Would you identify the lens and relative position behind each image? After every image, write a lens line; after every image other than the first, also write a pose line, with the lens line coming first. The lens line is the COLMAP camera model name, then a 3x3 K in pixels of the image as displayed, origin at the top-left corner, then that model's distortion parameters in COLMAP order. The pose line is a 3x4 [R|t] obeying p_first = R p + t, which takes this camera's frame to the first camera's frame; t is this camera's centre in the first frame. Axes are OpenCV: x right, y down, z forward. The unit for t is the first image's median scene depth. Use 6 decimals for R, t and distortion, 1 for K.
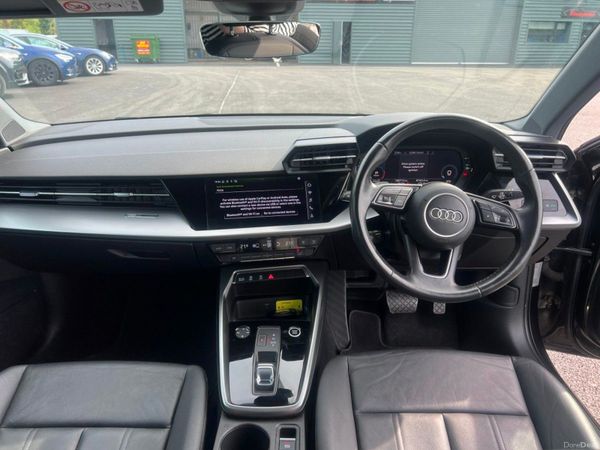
lens RADIAL K [[457.2, 0, 298.0], [0, 457.2, 225.8], [0, 0, 1]] dist [0.045018, -0.057467]
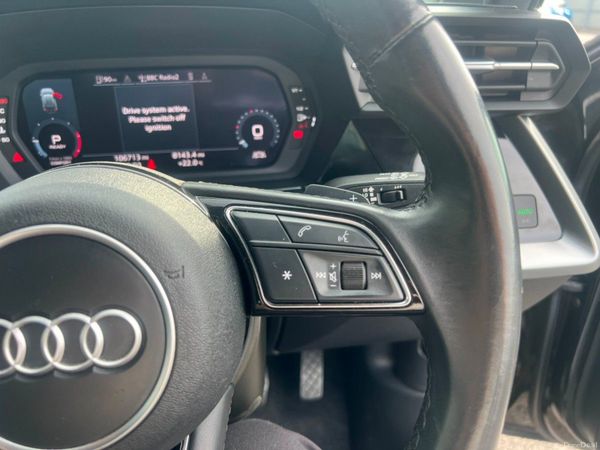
lens RADIAL K [[457.2, 0, 298.0], [0, 457.2, 226.9], [0, 0, 1]] dist [0.045018, -0.057467]
pose [[0.990220, -0.065188, 0.123353, 0.310133], [0.058741, 0.996746, 0.055198, -0.055767], [-0.126550, -0.047413, 0.990827, 0.616682]]
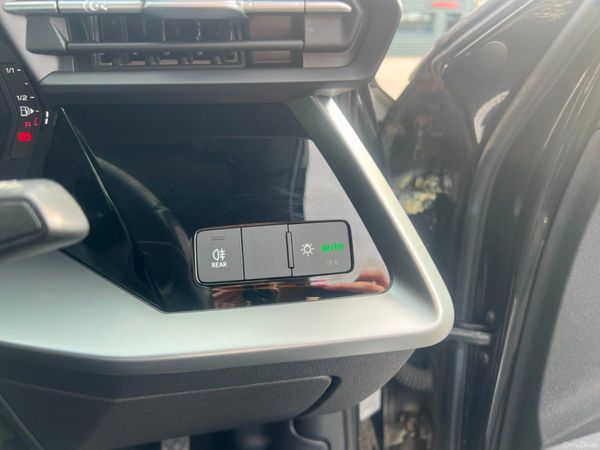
lens RADIAL K [[481.6, 0, 284.8], [0, 481.6, 227.8], [0, 0, 1]] dist [-0.010587, -0.008457]
pose [[0.977460, -0.080774, 0.195059, 0.445983], [0.082887, 0.996555, -0.002684, -0.049513], [-0.194170, 0.018791, 0.980788, 0.714037]]
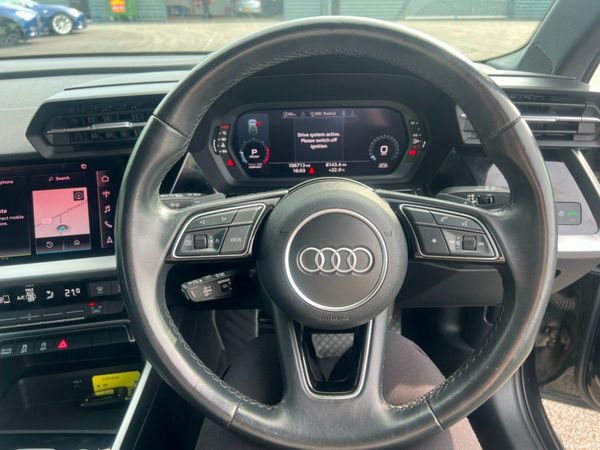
lens RADIAL K [[457.2, 0, 299.6], [0, 457.2, 228.0], [0, 0, 1]] dist [0.045018, -0.057467]
pose [[0.999812, -0.016245, 0.010545, 0.219593], [0.015353, 0.996696, 0.079753, -0.067181], [-0.011806, -0.079576, 0.996759, 0.442059]]
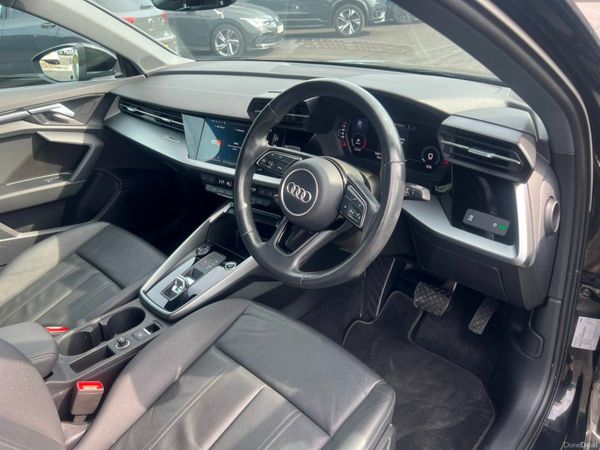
lens RADIAL K [[457.2, 0, 296.4], [0, 457.2, 225.4], [0, 0, 1]] dist [0.045018, -0.057467]
pose [[0.727809, 0.293702, -0.619704, 0.695629], [-0.219724, 0.955880, 0.194975, -0.104786], [0.649627, -0.005741, 0.760231, 0.228391]]
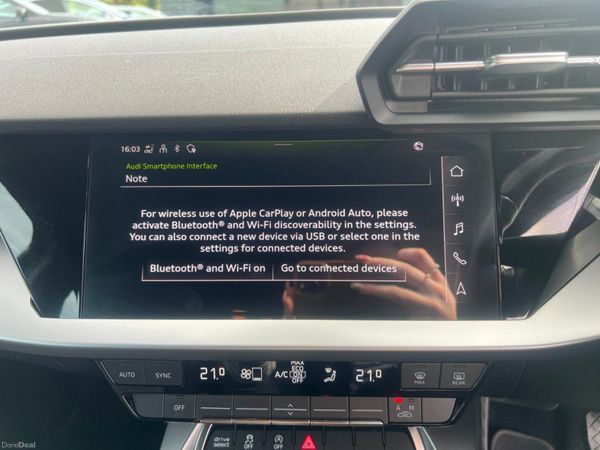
lens RADIAL K [[457.2, 0, 299.9], [0, 457.2, 225.6], [0, 0, 1]] dist [0.045018, -0.057467]
pose [[0.980033, 0.061813, -0.188981, -0.011559], [-0.054197, 0.997506, 0.045210, -0.059990], [0.191304, -0.034065, 0.980939, 0.661481]]
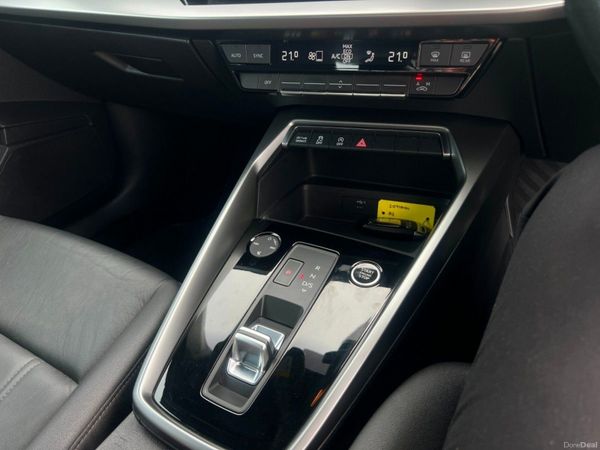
lens RADIAL K [[457.2, 0, 308.0], [0, 457.2, 225.5], [0, 0, 1]] dist [0.045018, -0.057467]
pose [[0.875498, 0.213858, -0.433321, 0.105347], [-0.108534, 0.960850, 0.254926, 0.079098], [0.470875, -0.176157, 0.864434, 0.559079]]
